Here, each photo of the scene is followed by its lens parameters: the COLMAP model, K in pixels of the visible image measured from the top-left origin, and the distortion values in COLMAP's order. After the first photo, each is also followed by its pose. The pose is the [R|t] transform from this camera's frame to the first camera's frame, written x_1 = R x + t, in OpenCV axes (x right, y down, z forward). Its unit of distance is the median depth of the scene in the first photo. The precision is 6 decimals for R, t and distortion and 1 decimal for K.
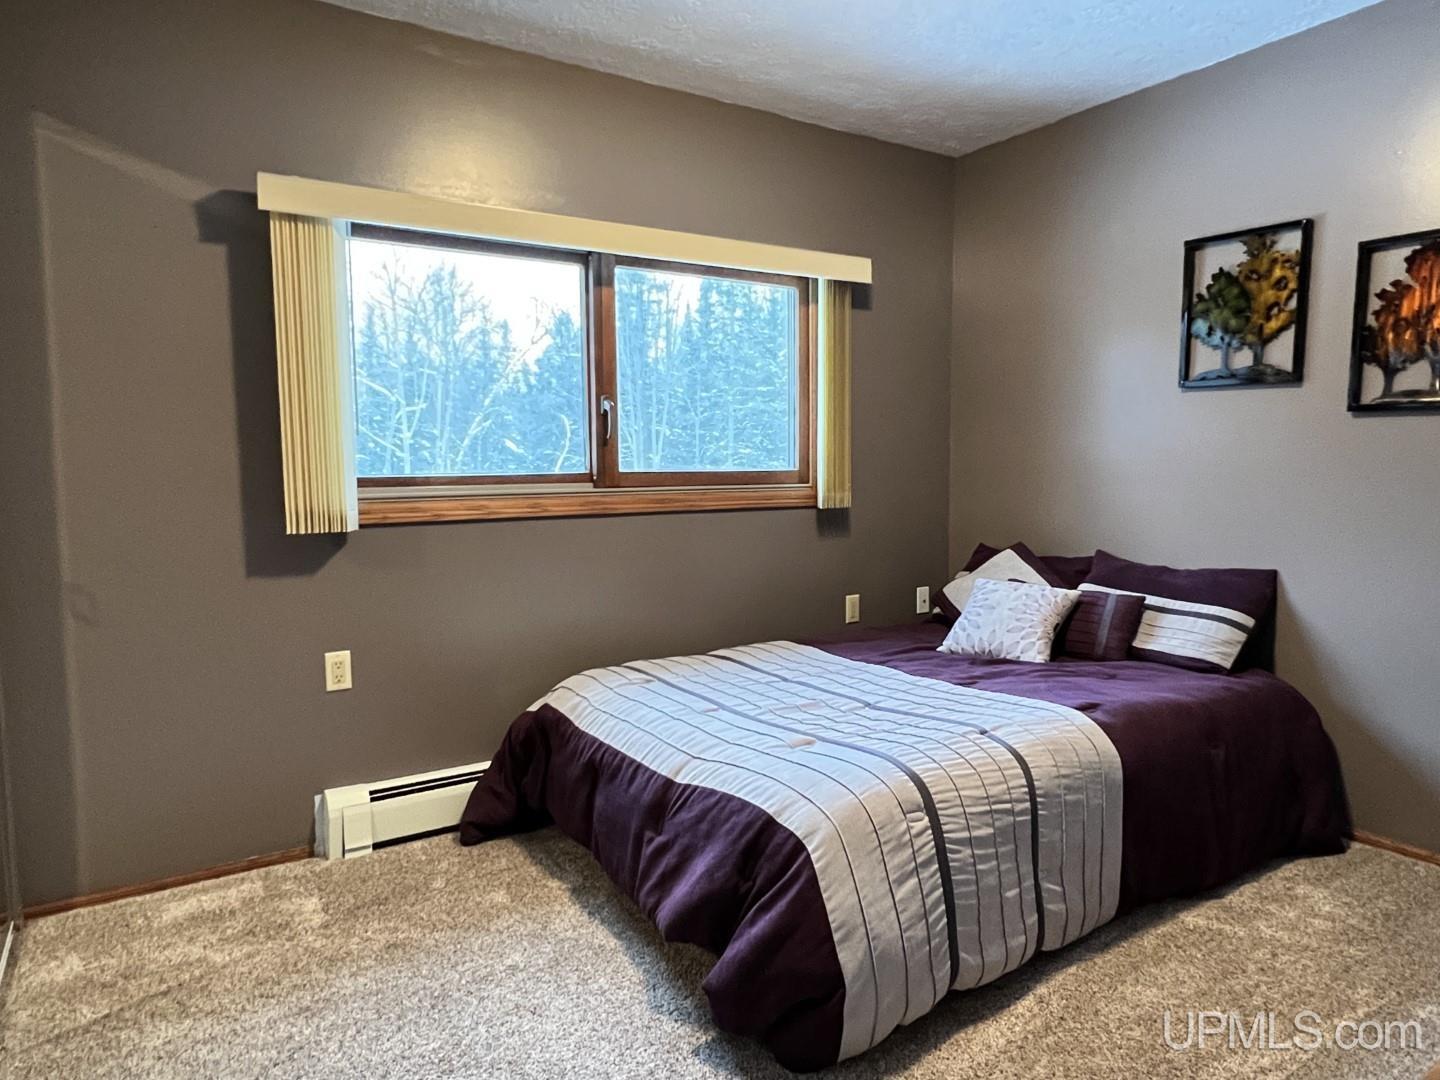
lens RADIAL K [[910.7, 0, 716.8], [0, 910.7, 542.1], [0, 0, 1]] dist [-0.001833, 0.001311]
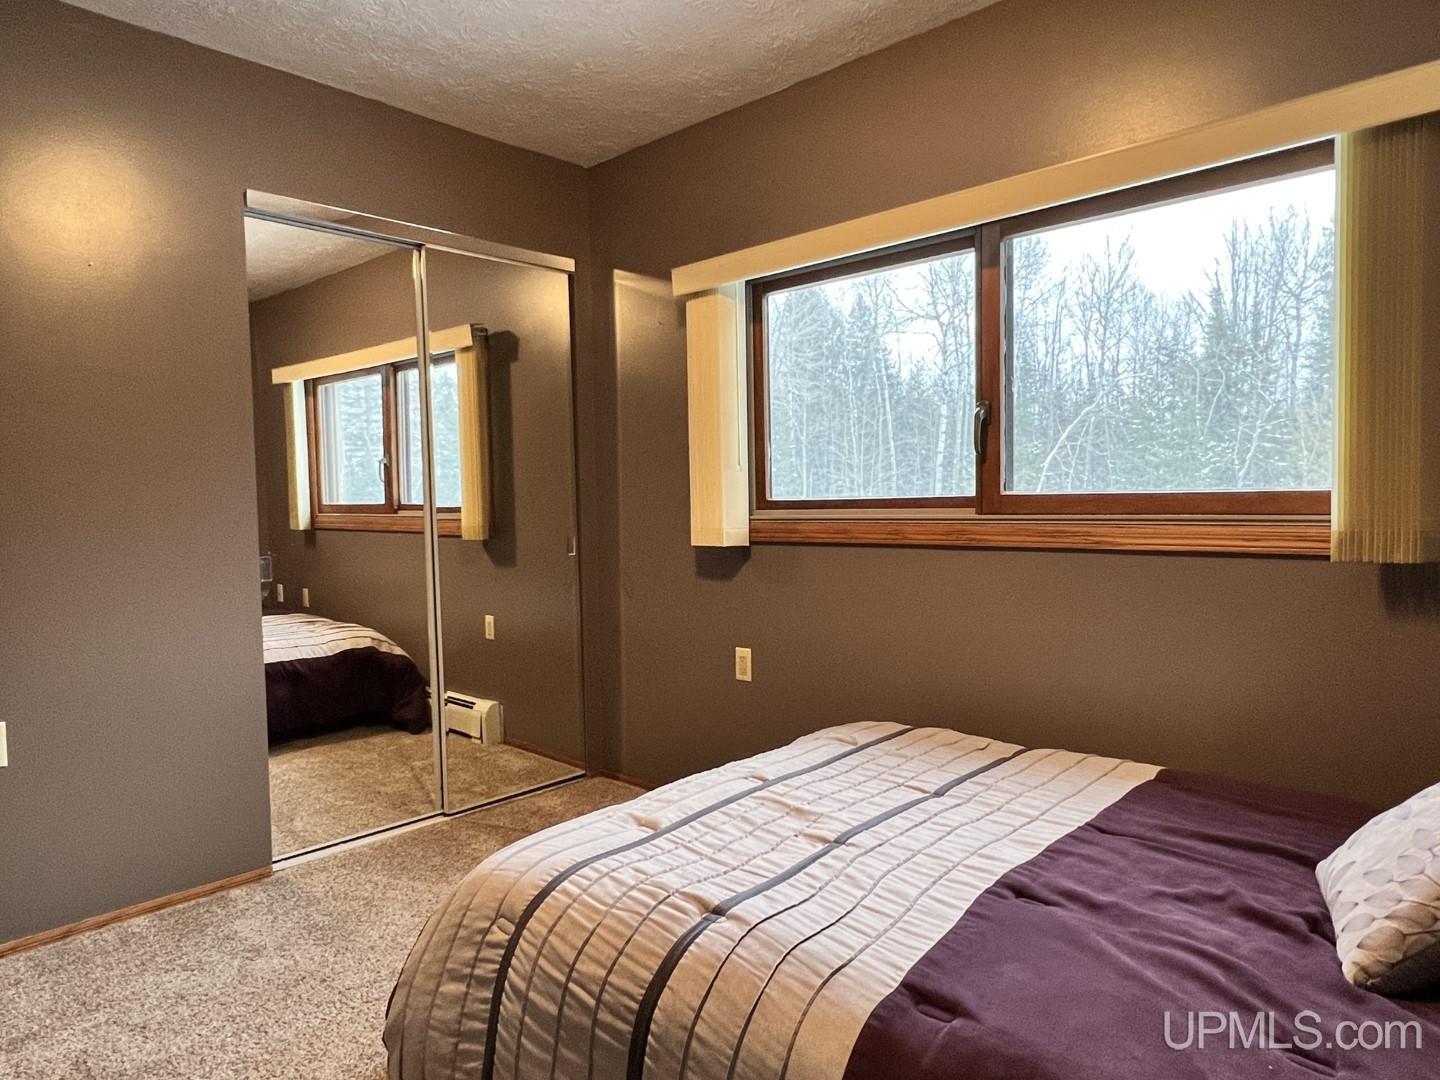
lens RADIAL K [[910.7, 0, 717.9], [0, 910.7, 541.8], [0, 0, 1]] dist [-0.001833, 0.001311]
pose [[0.256738, 0.049988, -0.965187, 0.783599], [-0.068952, 0.997064, 0.033298, -0.059447], [0.964018, 0.058002, 0.259431, 0.726091]]
